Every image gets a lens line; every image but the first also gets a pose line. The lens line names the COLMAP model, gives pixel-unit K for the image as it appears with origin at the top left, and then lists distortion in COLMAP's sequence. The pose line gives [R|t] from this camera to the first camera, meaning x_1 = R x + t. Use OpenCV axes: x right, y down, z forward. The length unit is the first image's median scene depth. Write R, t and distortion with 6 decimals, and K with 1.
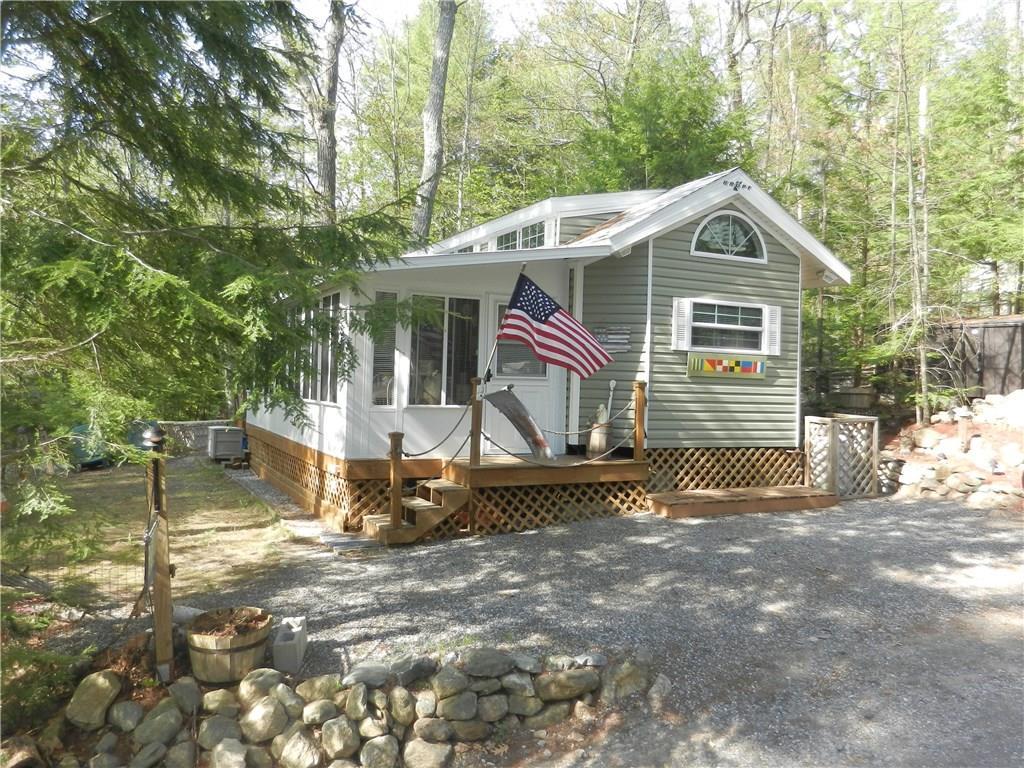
lens RADIAL K [[760.6, 0, 511.9], [0, 760.6, 322.7], [0, 0, 1]] dist [0.010336, -0.001013]
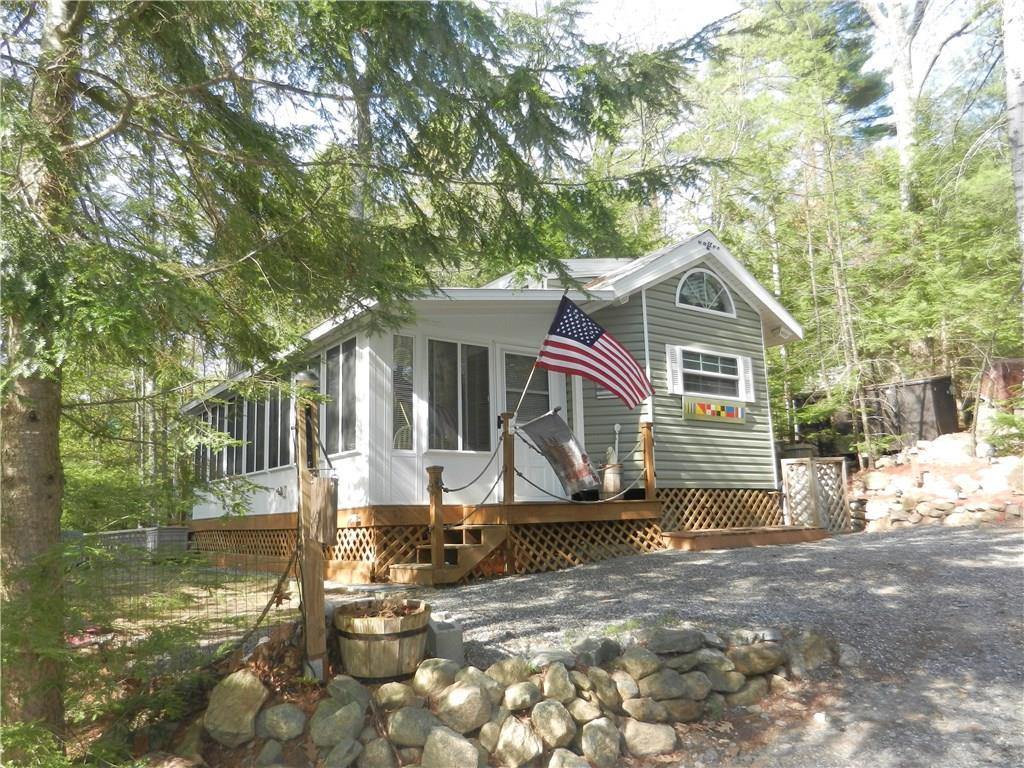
lens RADIAL K [[687.7, 0, 470.7], [0, 687.7, 371.2], [0, 0, 1]] dist [-0.002292, 0.000991]
pose [[0.991074, -0.021708, 0.131532, -0.184089], [0.038726, 0.990987, -0.128240, 0.116266], [-0.127563, 0.132189, 0.982982, 0.101464]]
